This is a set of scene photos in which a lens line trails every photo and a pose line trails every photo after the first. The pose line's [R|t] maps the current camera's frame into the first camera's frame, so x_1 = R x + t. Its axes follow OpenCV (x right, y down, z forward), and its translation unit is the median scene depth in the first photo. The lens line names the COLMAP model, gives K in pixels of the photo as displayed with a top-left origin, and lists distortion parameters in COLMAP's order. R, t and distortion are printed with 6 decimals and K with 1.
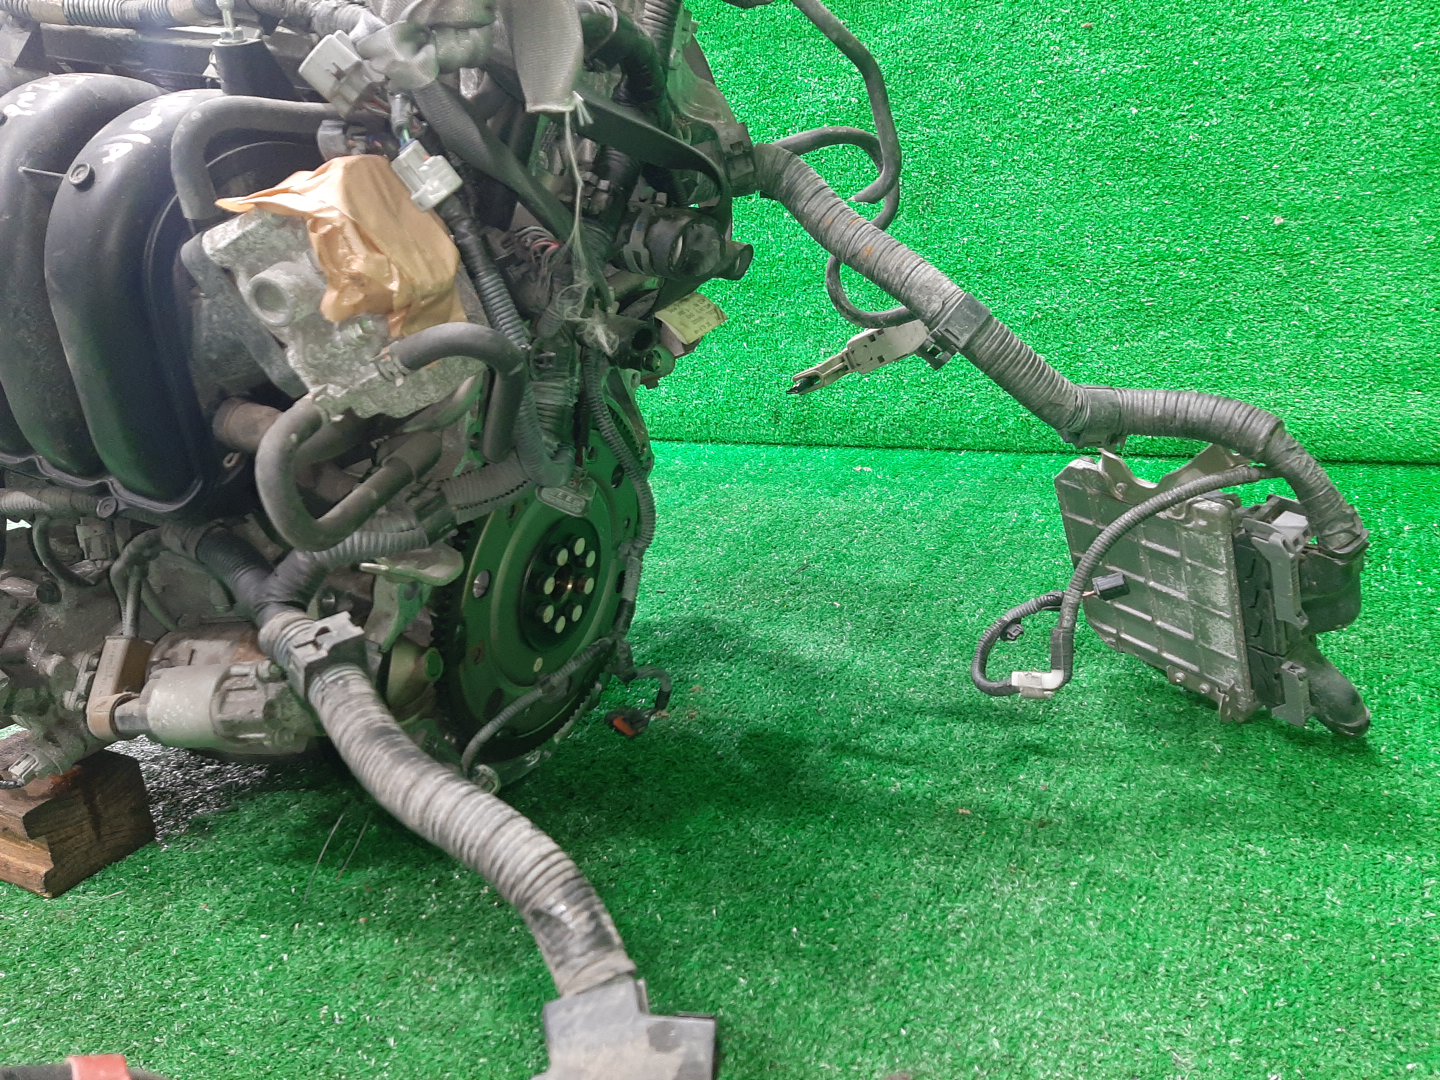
lens RADIAL K [[1081.6, 0, 718.9], [0, 1081.6, 532.9], [0, 0, 1]] dist [-0.002177, -0.014982]
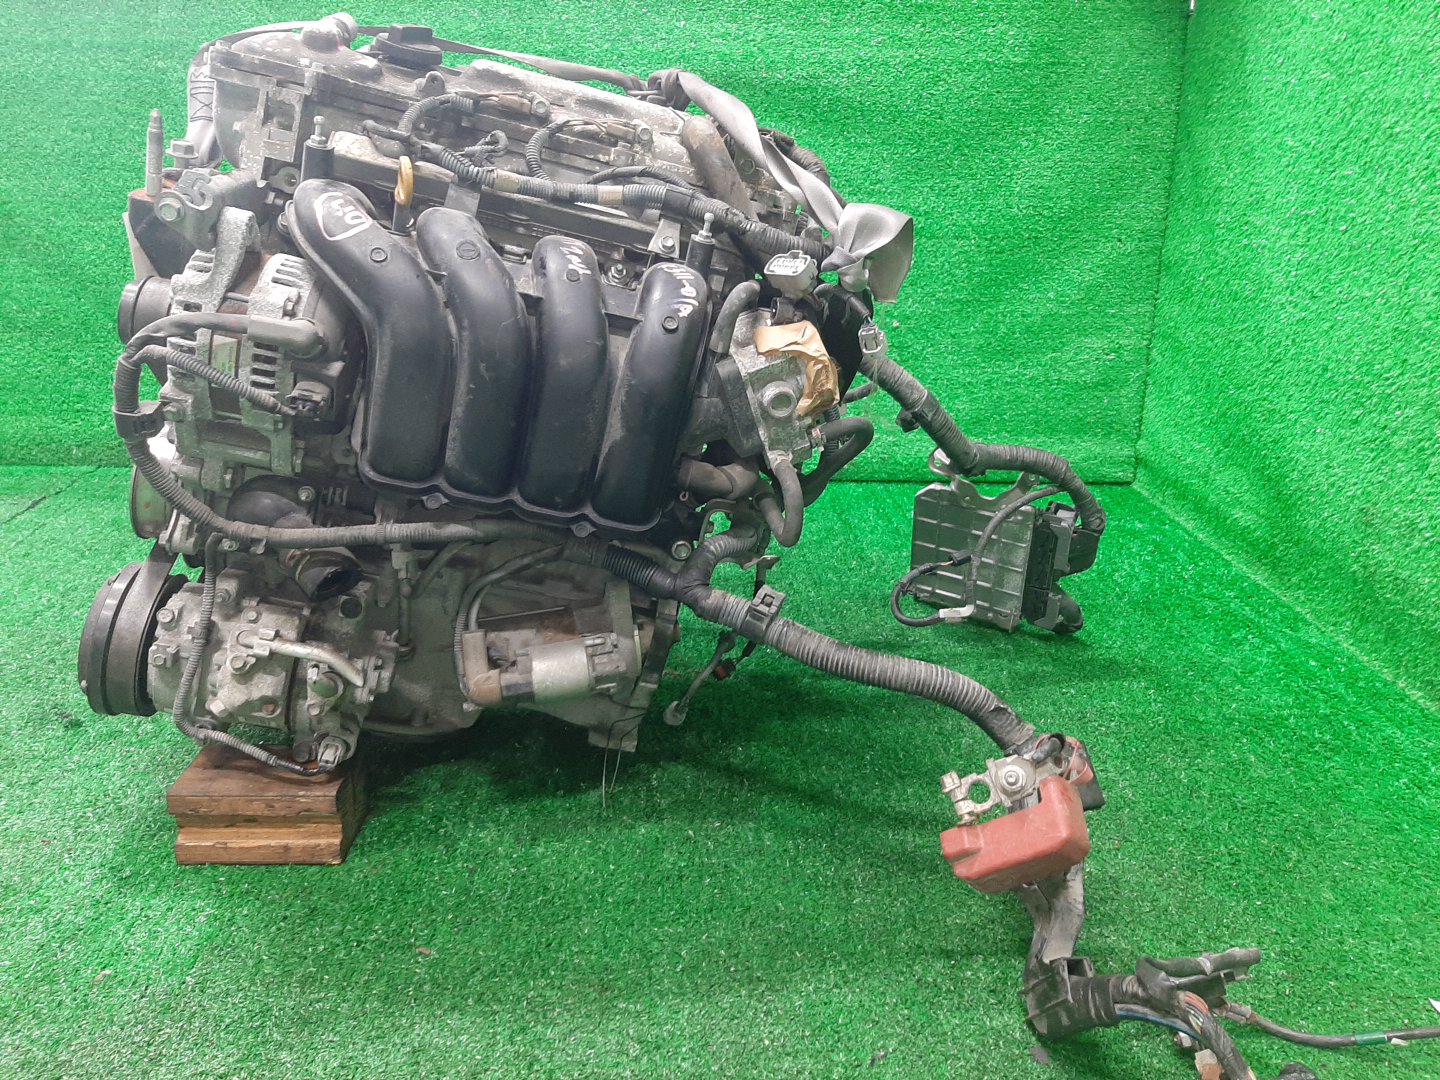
lens RADIAL K [[1081.6, 0, 721.4], [0, 1081.6, 543.9], [0, 0, 1]] dist [-0.002177, -0.014982]
pose [[0.852566, -0.048947, 0.520322, -0.897290], [0.057384, 0.998352, -0.000109, 0.005623], [-0.519459, 0.029951, 0.853970, -0.275754]]
